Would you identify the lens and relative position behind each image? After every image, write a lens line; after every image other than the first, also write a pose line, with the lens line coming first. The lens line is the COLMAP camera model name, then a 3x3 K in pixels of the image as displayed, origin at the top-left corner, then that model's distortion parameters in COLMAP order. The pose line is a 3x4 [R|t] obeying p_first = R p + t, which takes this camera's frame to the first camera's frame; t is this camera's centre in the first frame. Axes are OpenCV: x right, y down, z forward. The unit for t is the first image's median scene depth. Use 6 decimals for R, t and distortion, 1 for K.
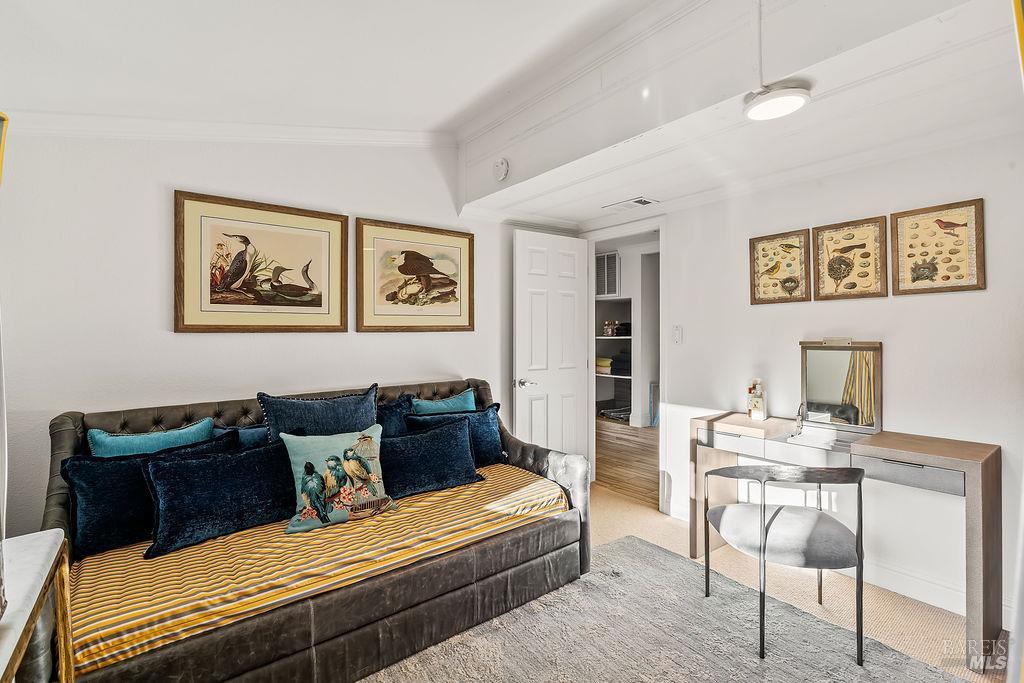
lens RADIAL K [[478.8, 0, 513.2], [0, 478.8, 333.9], [0, 0, 1]] dist [-0.001734, 0.000263]
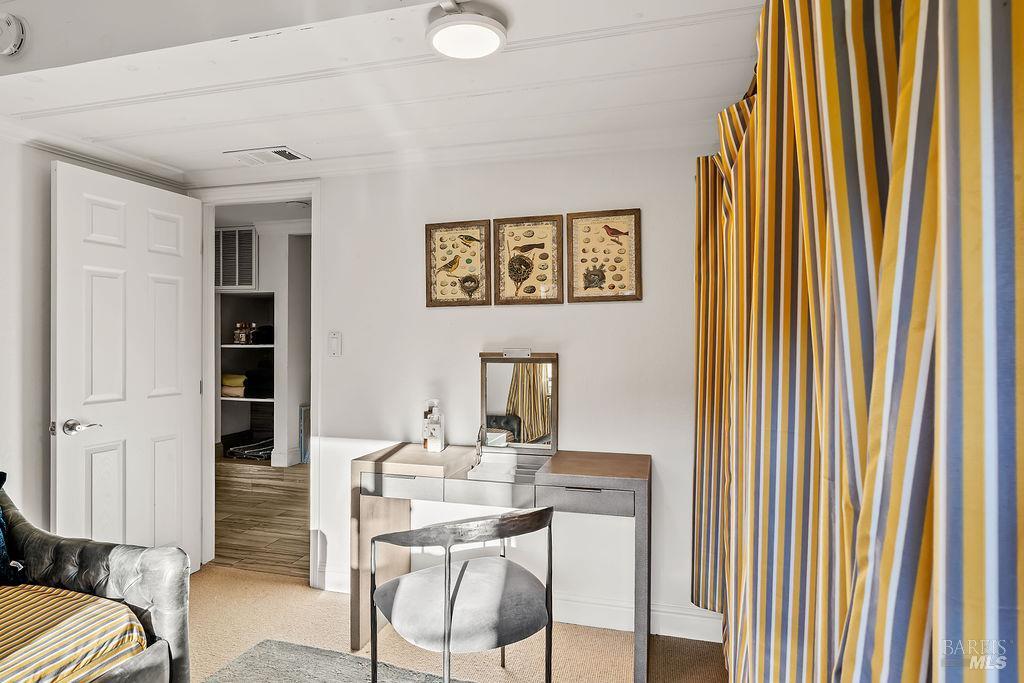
lens RADIAL K [[529.8, 0, 514.8], [0, 529.8, 339.7], [0, 0, 1]] dist [-0.010182, 0.001568]
pose [[0.795106, 0.002887, 0.606463, 0.066845], [-0.004465, 0.999989, 0.001093, -0.006806], [-0.606453, -0.003577, 0.795111, 0.178369]]
